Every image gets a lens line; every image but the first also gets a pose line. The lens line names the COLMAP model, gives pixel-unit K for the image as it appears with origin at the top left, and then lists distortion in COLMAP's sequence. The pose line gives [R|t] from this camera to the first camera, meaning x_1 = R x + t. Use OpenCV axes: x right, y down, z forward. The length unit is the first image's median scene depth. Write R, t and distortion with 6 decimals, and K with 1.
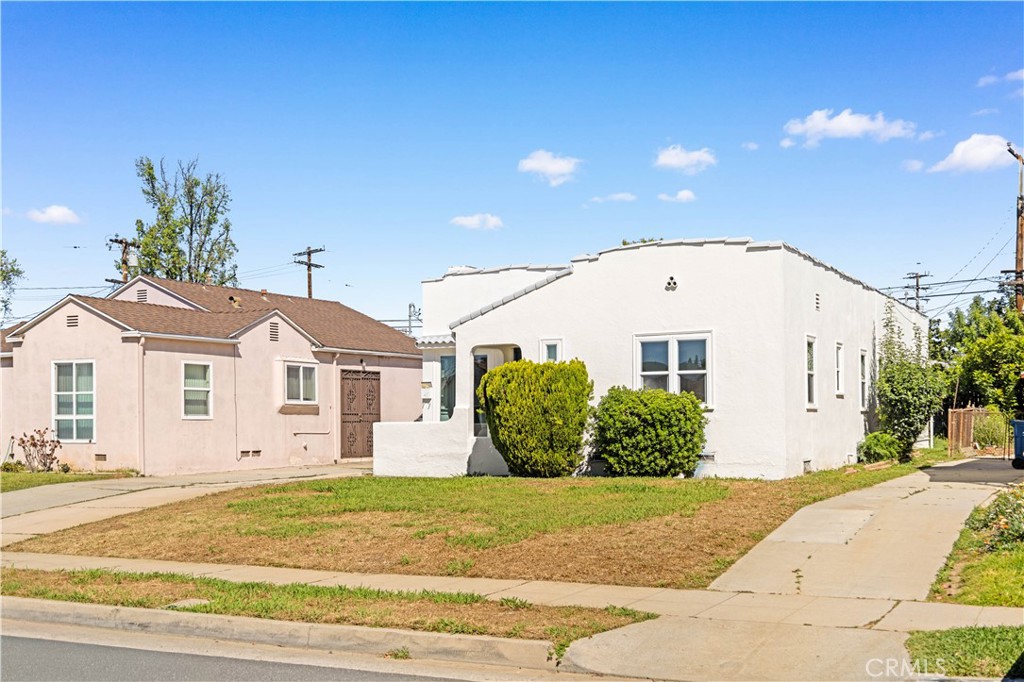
lens RADIAL K [[1331.4, 0, 512.7], [0, 1331.4, 346.7], [0, 0, 1]] dist [0.021129, 0.000000]
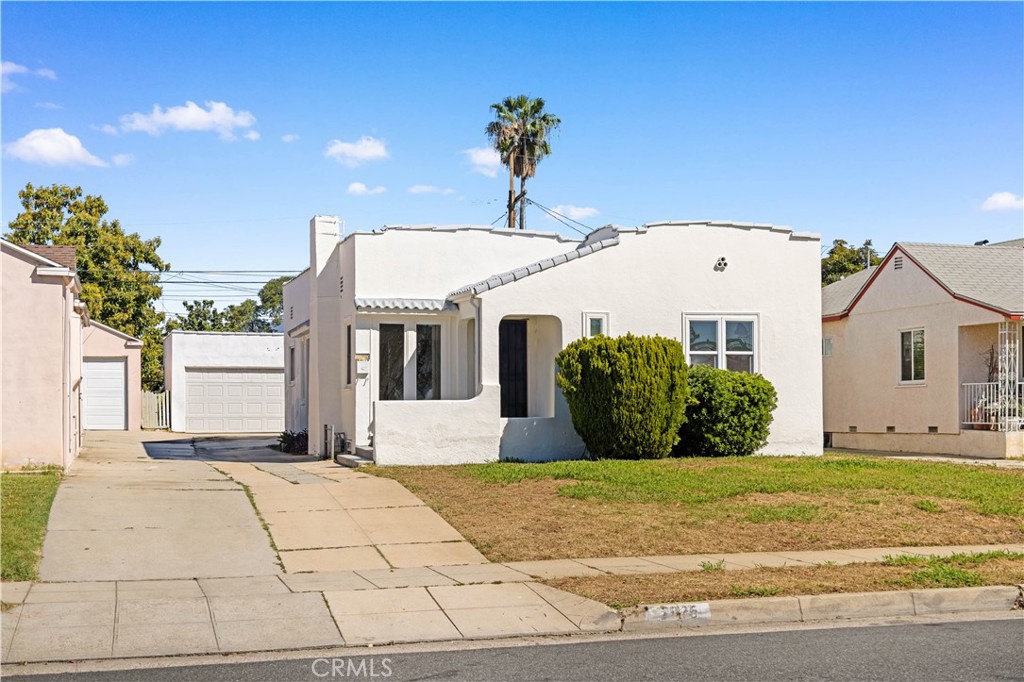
lens RADIAL K [[1512.9, 0, 512.1], [0, 1512.9, 337.2], [0, 0, 1]] dist [-0.001940, 0.000000]
pose [[0.688464, 0.040183, 0.724157, -0.812705], [-0.041576, 0.999009, -0.015908, 0.032285], [-0.724078, -0.019155, 0.689452, 0.327641]]
